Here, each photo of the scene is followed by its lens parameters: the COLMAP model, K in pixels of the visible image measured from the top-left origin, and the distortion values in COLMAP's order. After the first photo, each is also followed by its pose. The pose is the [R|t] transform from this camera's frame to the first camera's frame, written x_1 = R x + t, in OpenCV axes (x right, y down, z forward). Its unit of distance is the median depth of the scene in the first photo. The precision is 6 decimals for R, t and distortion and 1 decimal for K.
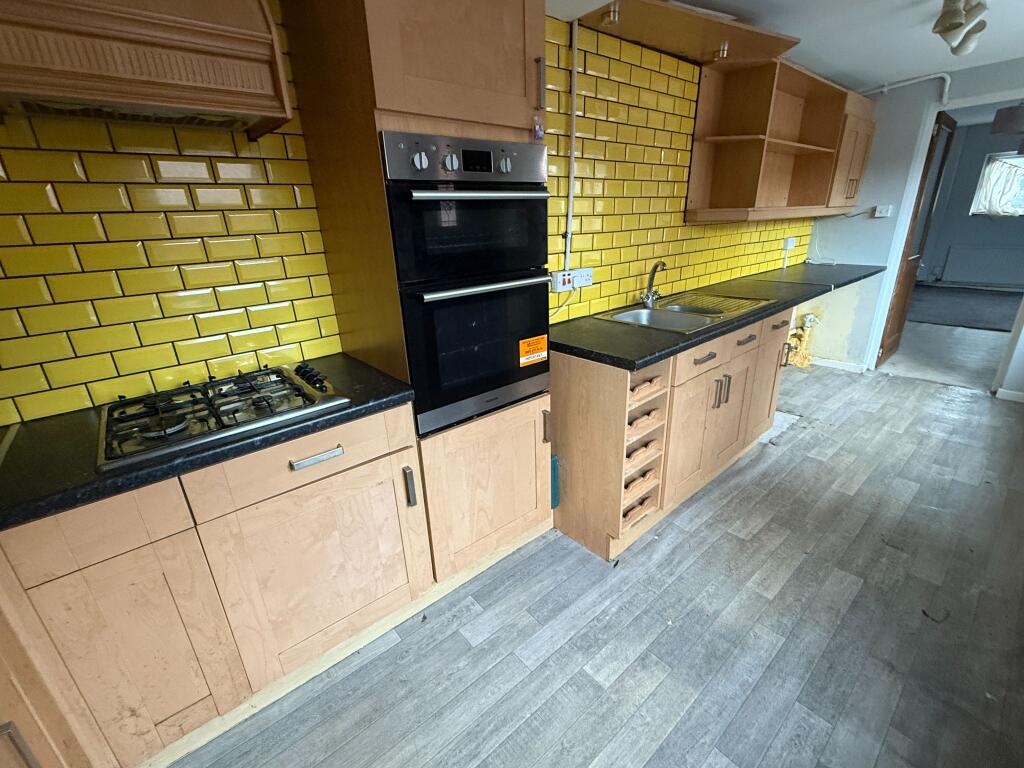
lens RADIAL K [[457.7, 0, 515.5], [0, 457.7, 353.8], [0, 0, 1]] dist [0.001523, -0.000120]
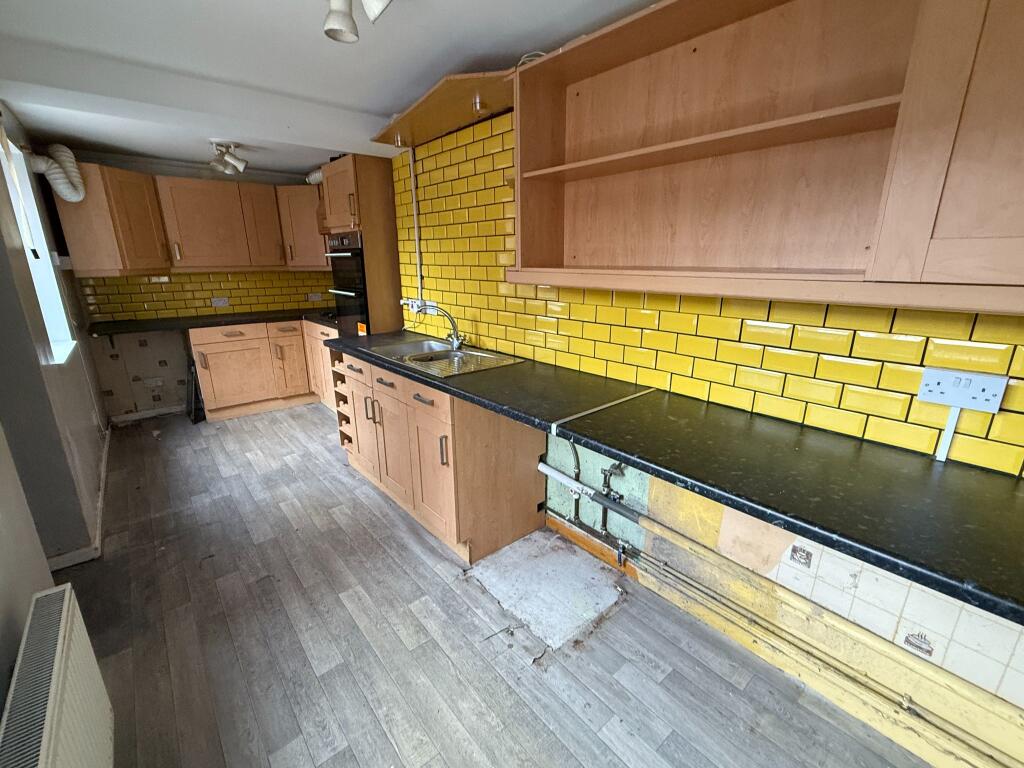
lens RADIAL K [[449.6, 0, 510.6], [0, 449.6, 384.1], [0, 0, 1]] dist [0.001945, 0.000385]
pose [[-0.005370, 0.307139, -0.951649, 1.383354], [-0.277608, 0.913799, 0.296490, -0.391138], [0.960679, 0.265778, 0.080357, 1.103665]]
